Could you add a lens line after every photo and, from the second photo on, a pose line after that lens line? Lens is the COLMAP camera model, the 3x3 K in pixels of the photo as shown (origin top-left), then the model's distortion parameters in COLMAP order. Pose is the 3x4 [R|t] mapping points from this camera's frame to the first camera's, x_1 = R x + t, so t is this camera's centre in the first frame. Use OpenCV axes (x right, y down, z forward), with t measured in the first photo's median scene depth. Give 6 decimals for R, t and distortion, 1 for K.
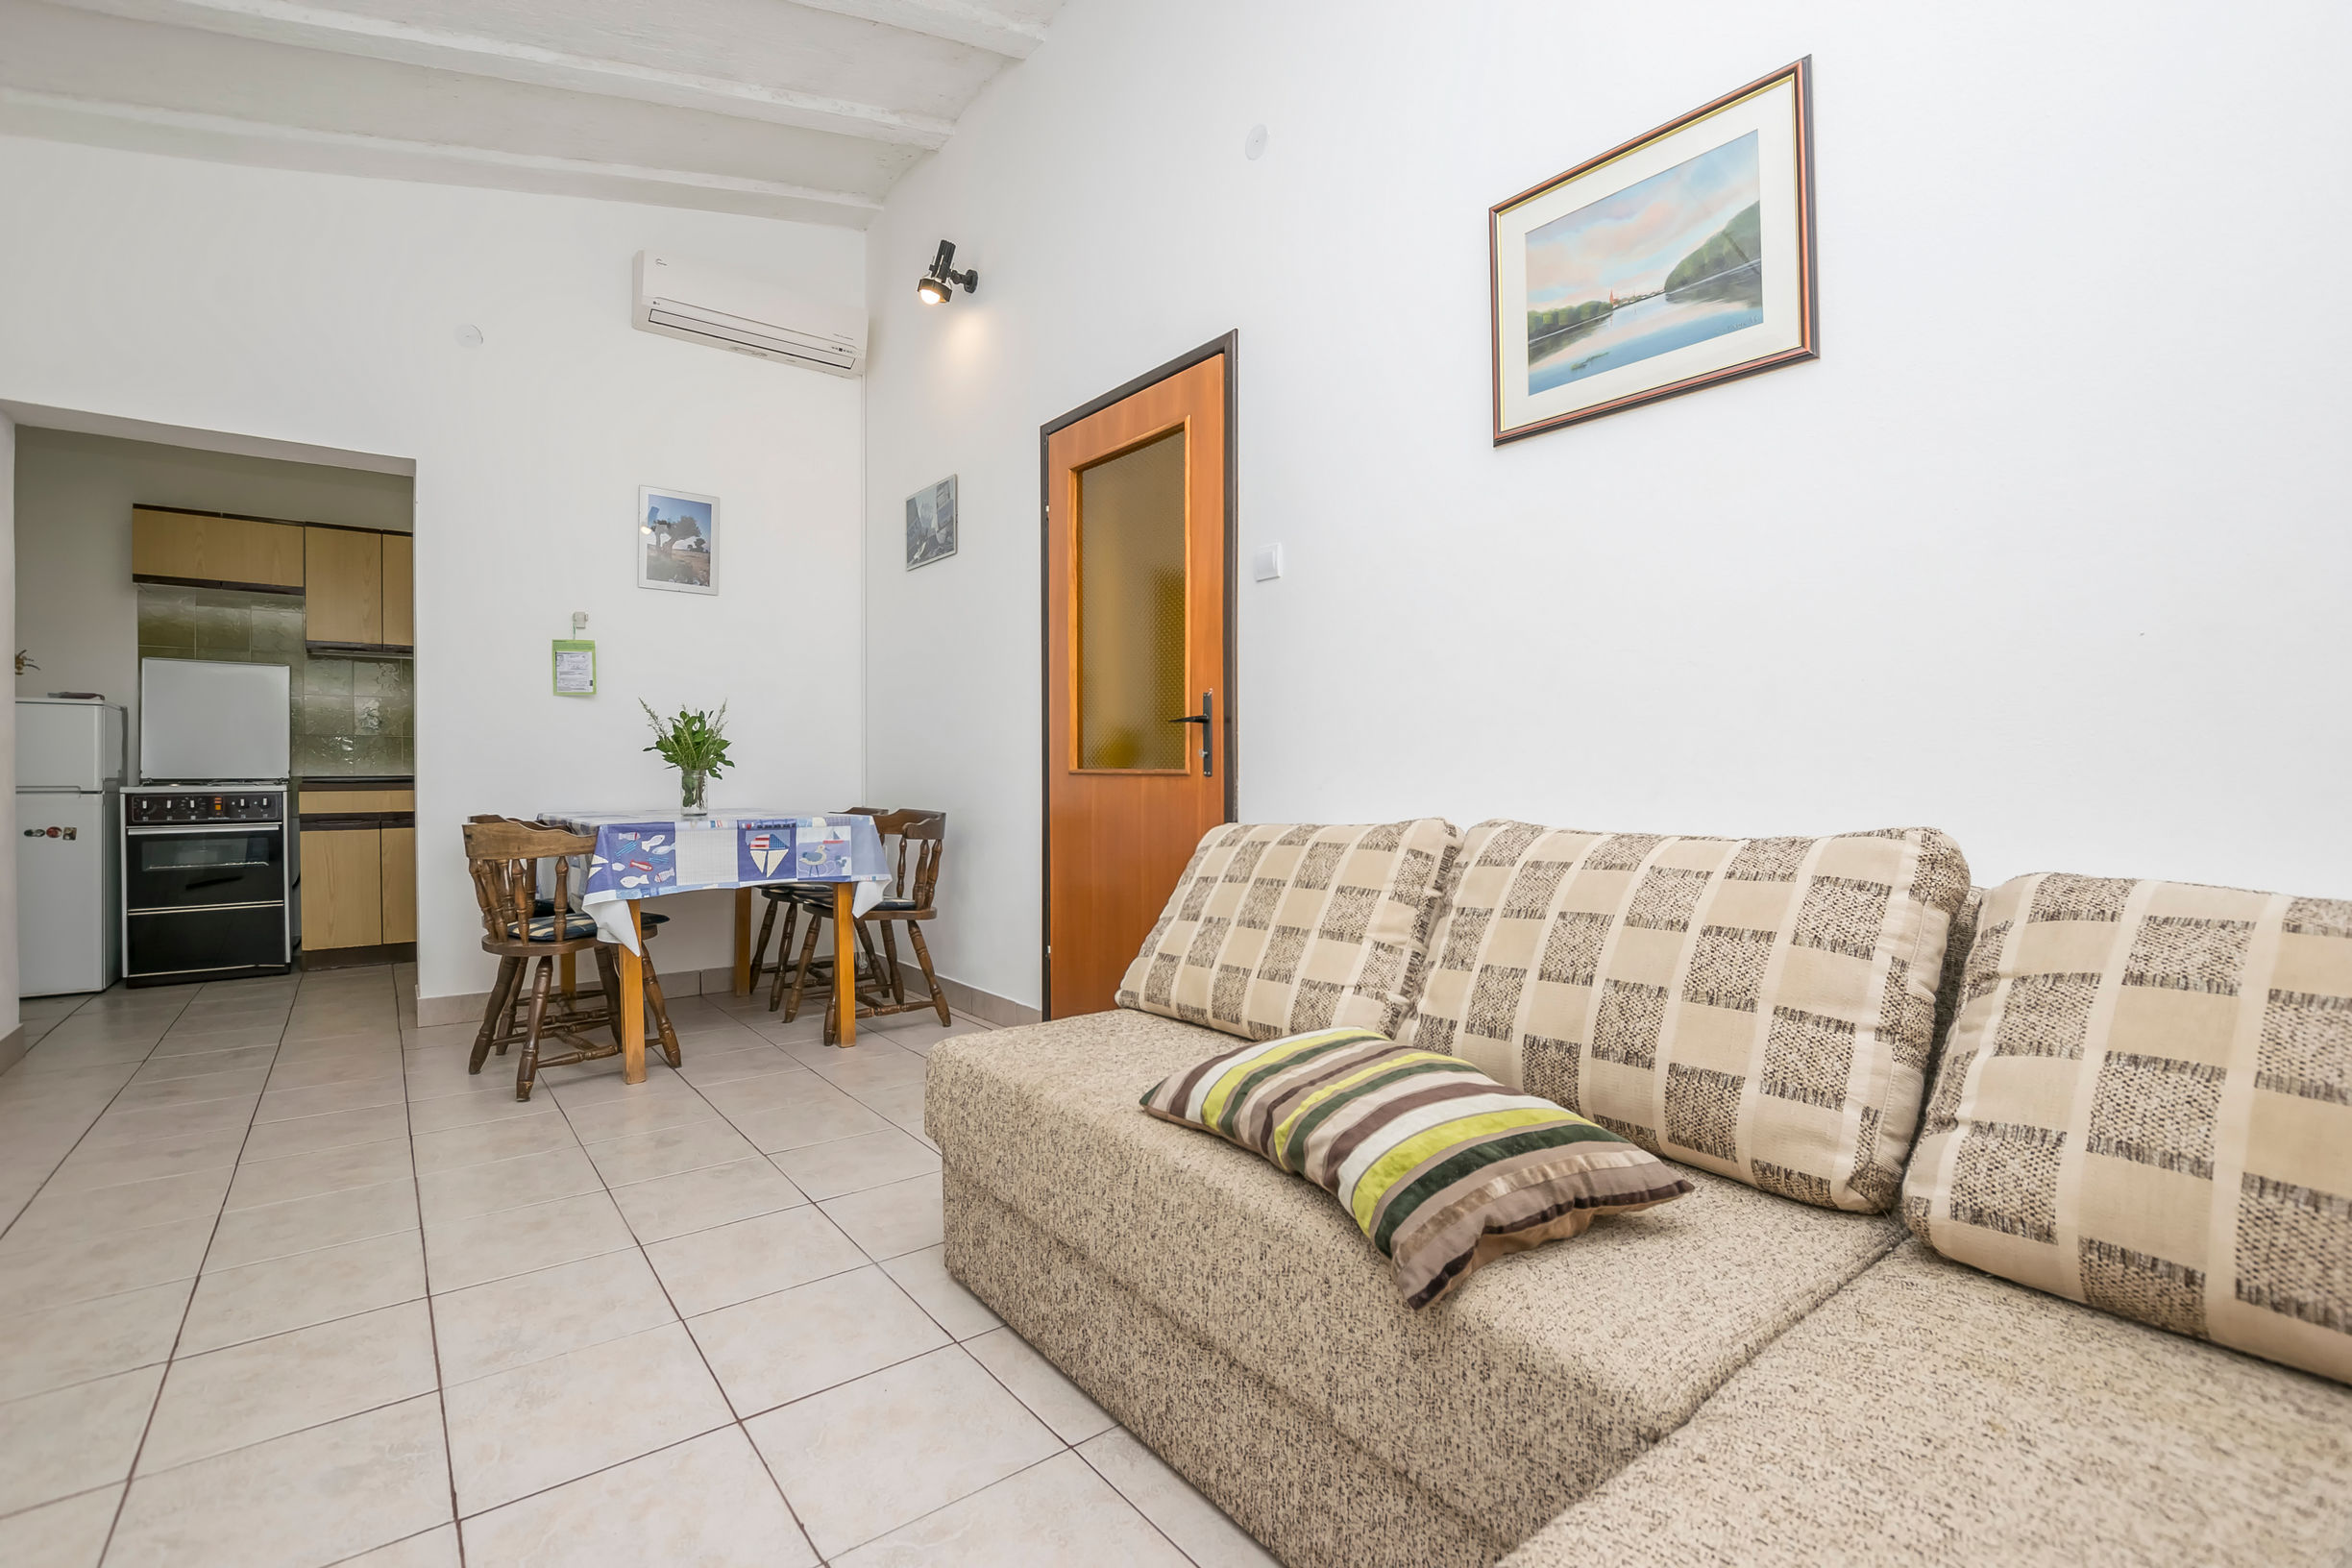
lens RADIAL K [[1059.3, 0, 1152.0], [0, 1059.3, 758.5], [0, 0, 1]] dist [-0.015713, 0.000141]
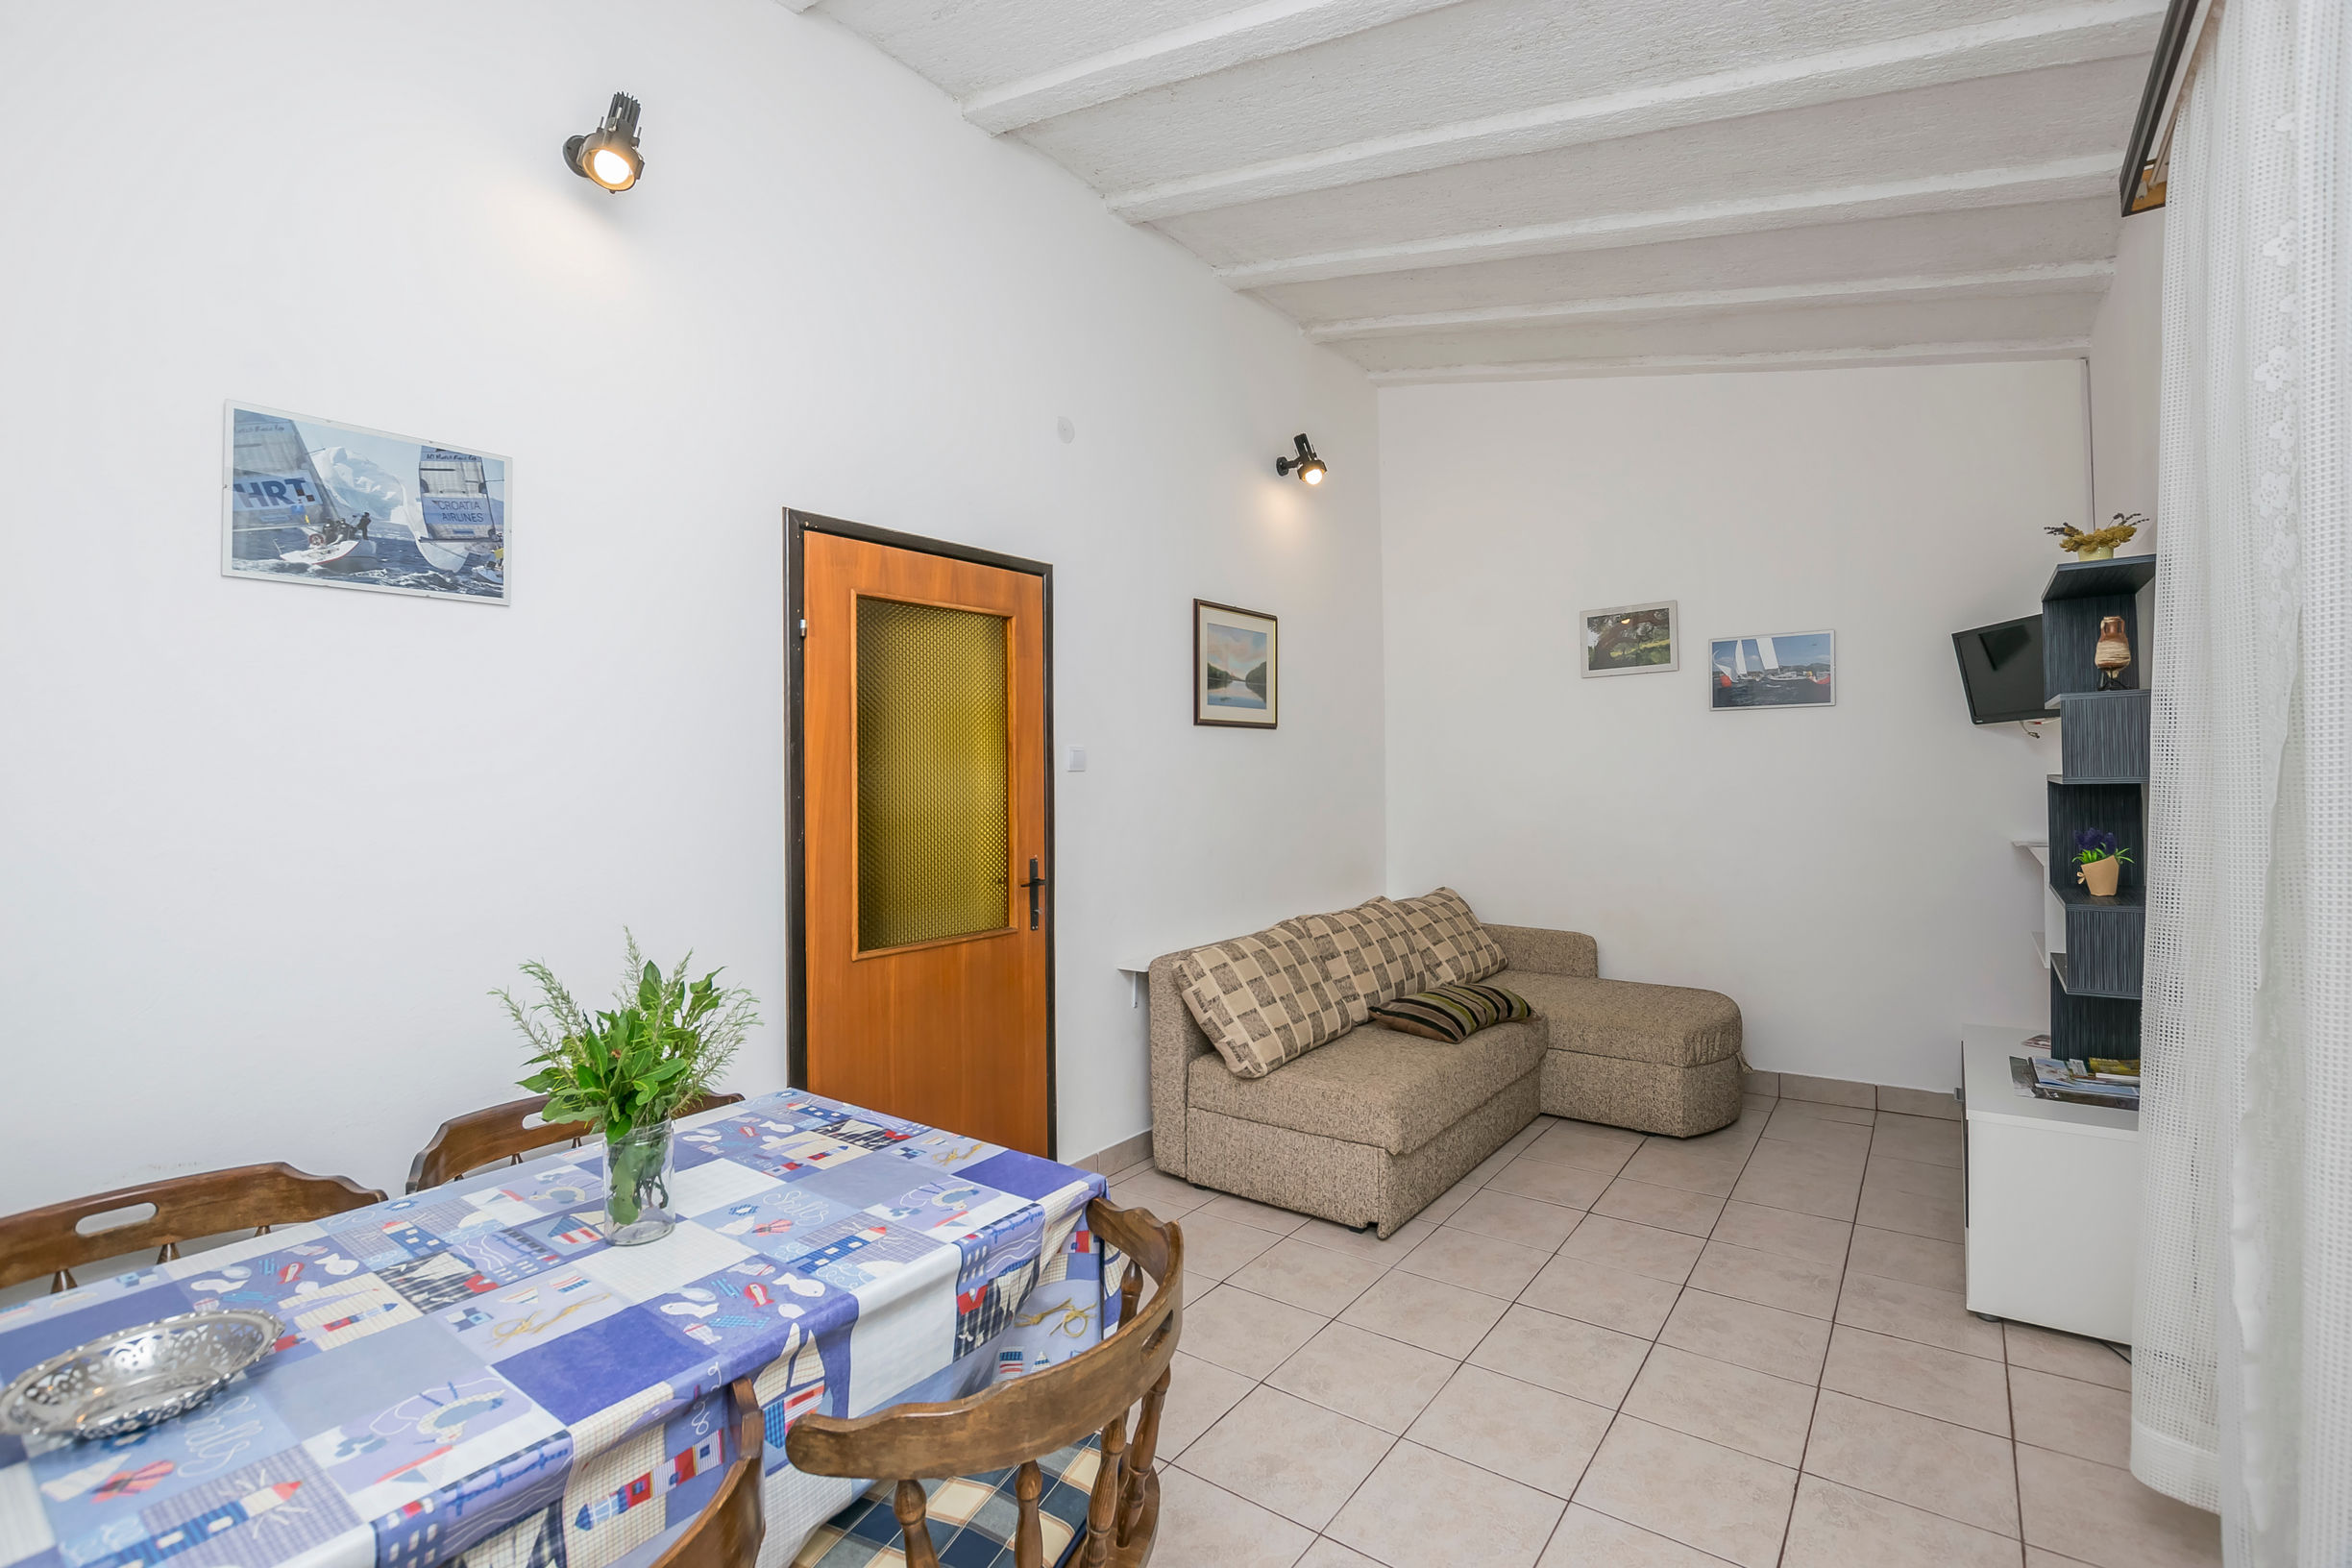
lens RADIAL K [[1059.3, 0, 1152.0], [0, 1059.3, 758.5], [0, 0, 1]] dist [-0.015713, 0.000141]
pose [[-0.269076, 0.018773, 0.962936, -1.134332], [0.007627, 0.999820, -0.017360, -0.153021], [-0.963089, 0.002673, -0.269171, 1.206394]]
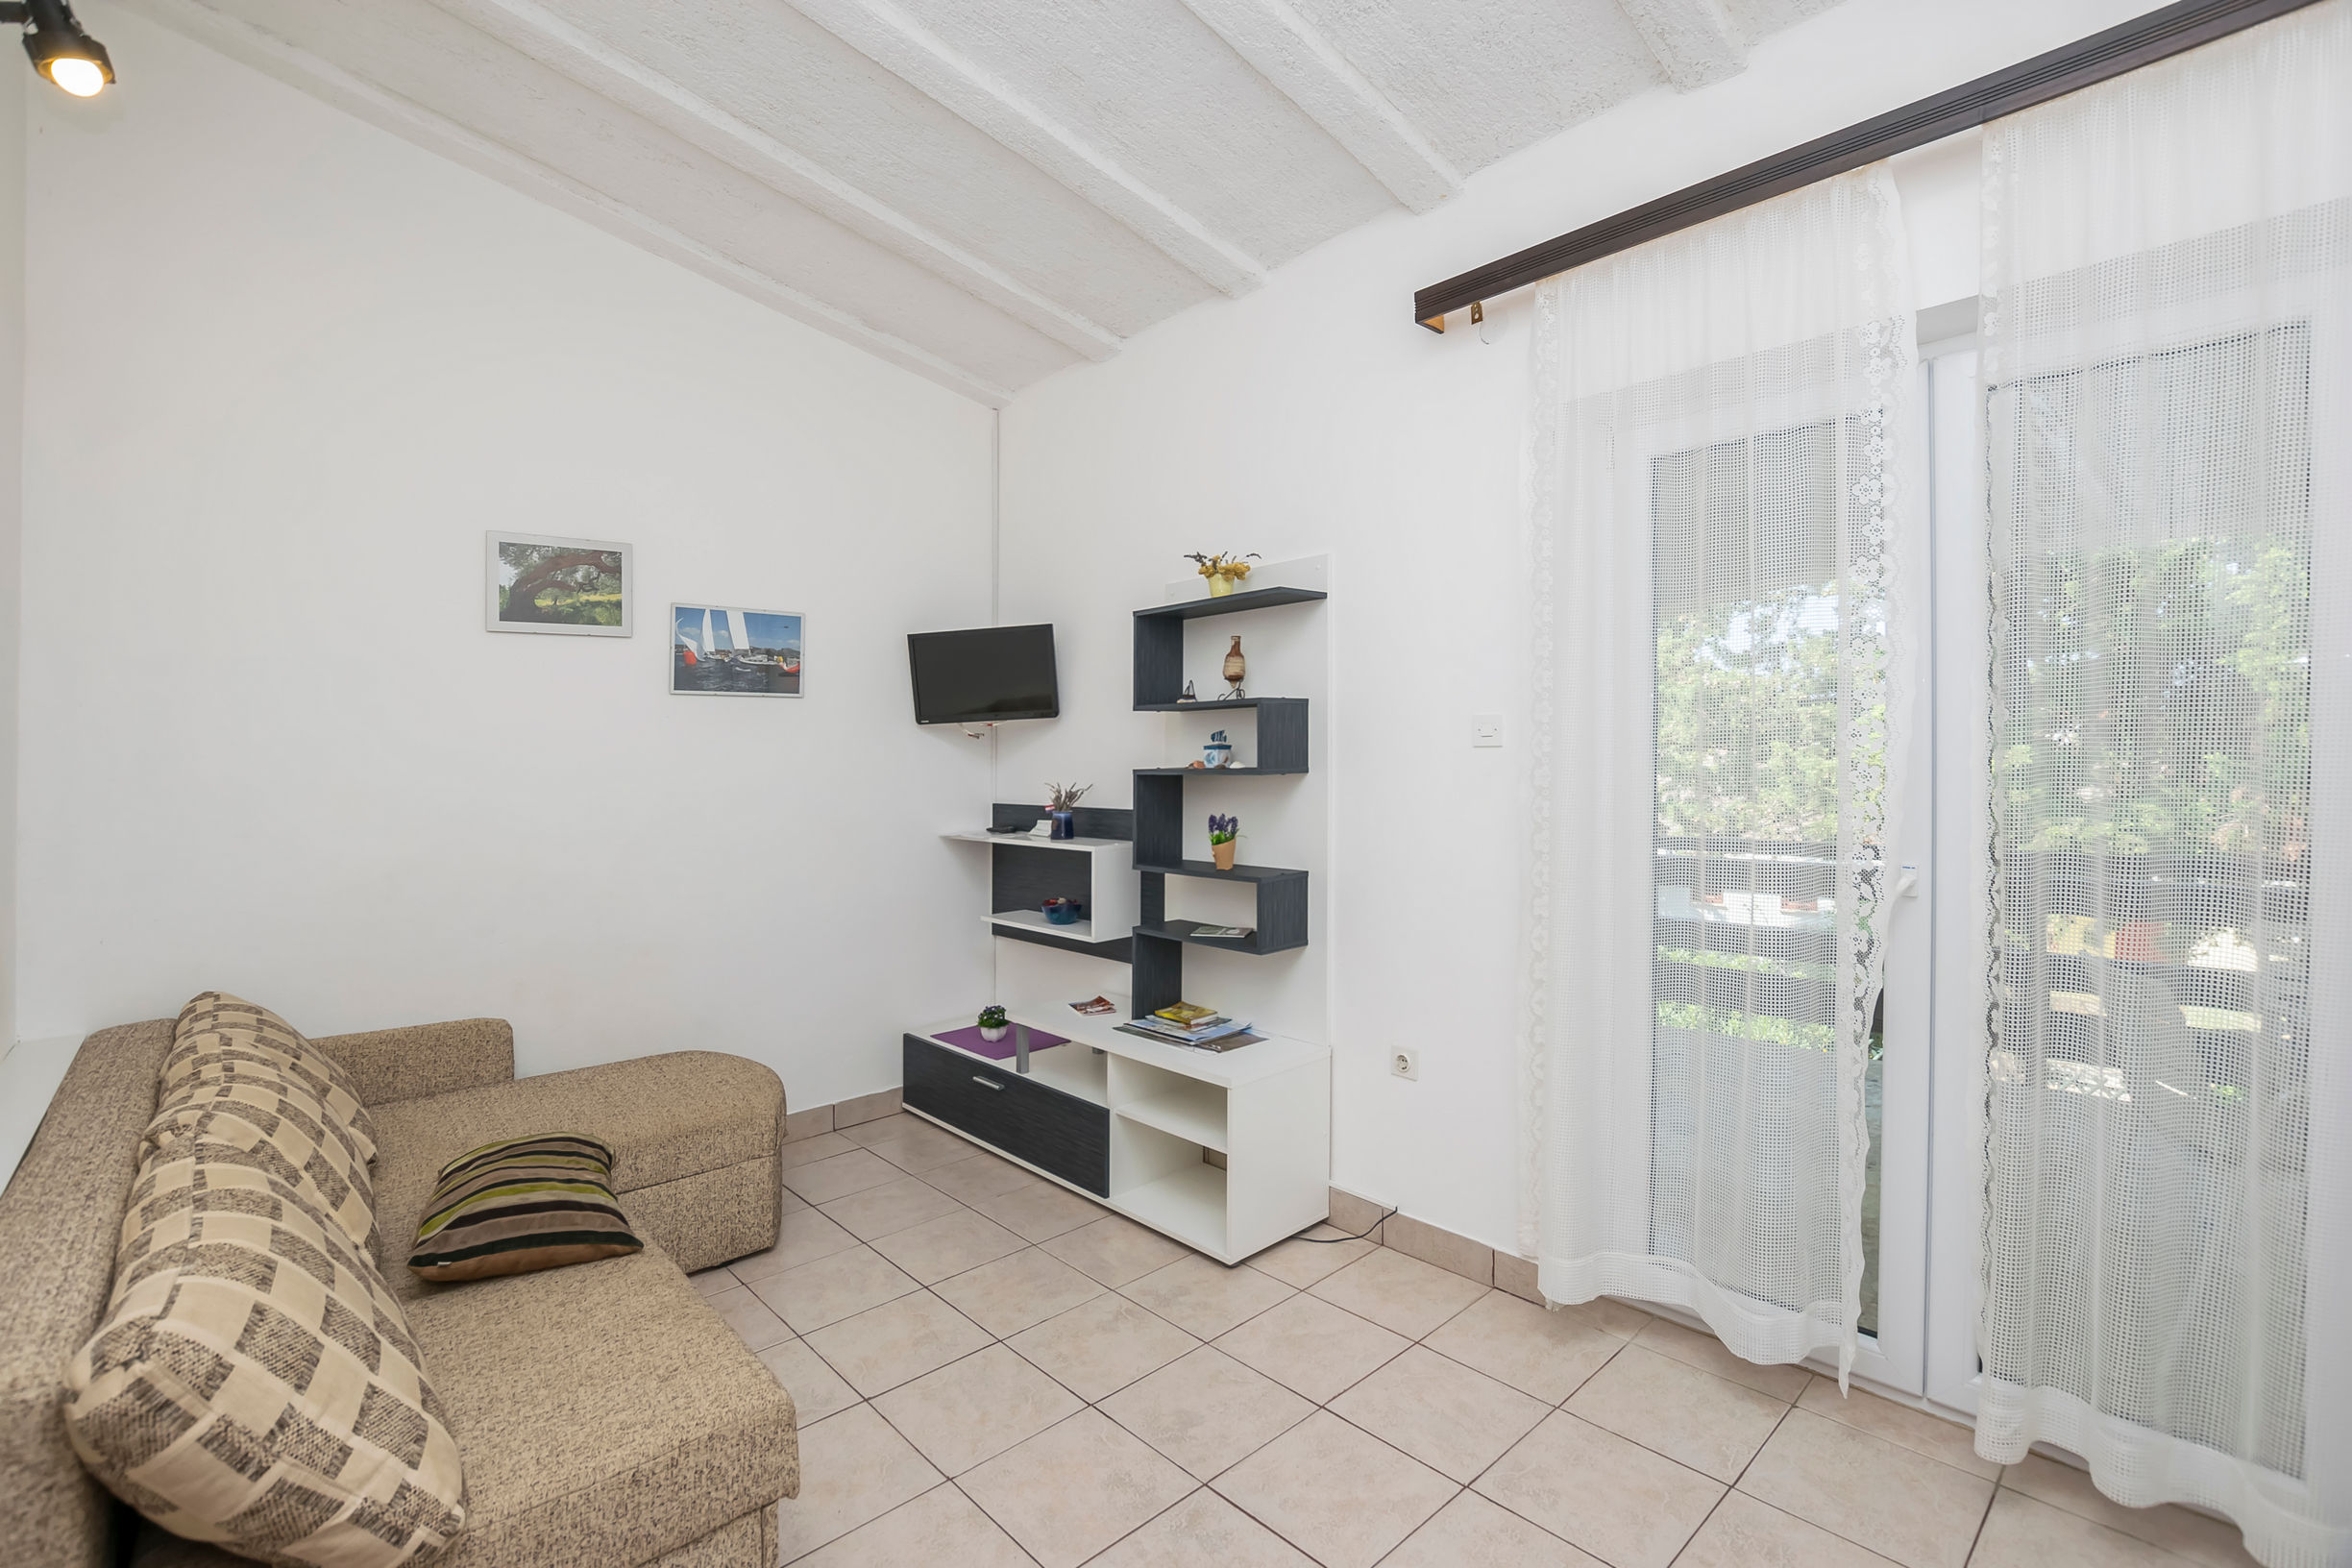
lens RADIAL K [[1059.3, 0, 1152.0], [0, 1059.3, 758.5], [0, 0, 1]] dist [-0.015713, 0.000141]
pose [[-0.995768, 0.015430, -0.090596, -0.285340], [0.015898, 0.999864, -0.004445, -0.155157], [0.090515, -0.005866, -0.995878, 1.259149]]
